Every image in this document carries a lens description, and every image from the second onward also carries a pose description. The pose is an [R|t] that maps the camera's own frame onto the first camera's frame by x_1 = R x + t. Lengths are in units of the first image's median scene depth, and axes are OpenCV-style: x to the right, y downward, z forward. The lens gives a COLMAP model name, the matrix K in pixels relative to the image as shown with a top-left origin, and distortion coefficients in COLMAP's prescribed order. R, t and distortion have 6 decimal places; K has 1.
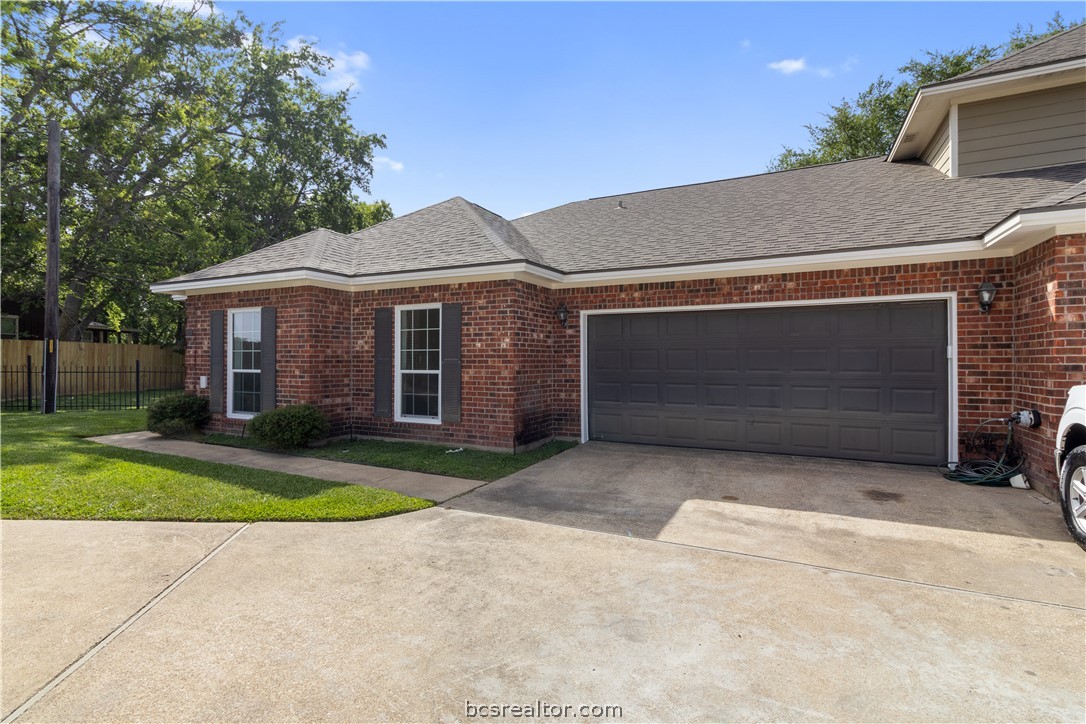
lens RADIAL K [[505.5, 0, 543.4], [0, 505.5, 365.8], [0, 0, 1]] dist [0.000628, -0.000362]
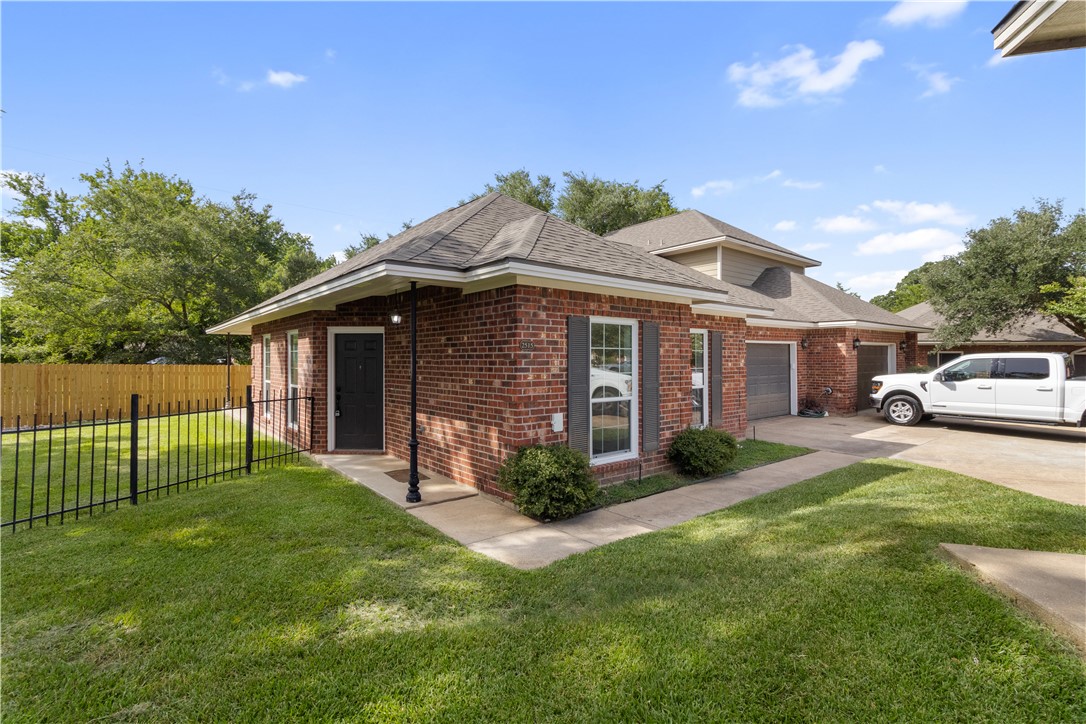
lens RADIAL K [[505.5, 0, 543.6], [0, 505.5, 359.7], [0, 0, 1]] dist [0.000628, -0.000362]
pose [[0.411656, -0.005284, 0.911324, -1.416829], [0.010498, 0.999944, 0.001056, -0.055467], [-0.911279, 0.009132, 0.411689, 0.825978]]
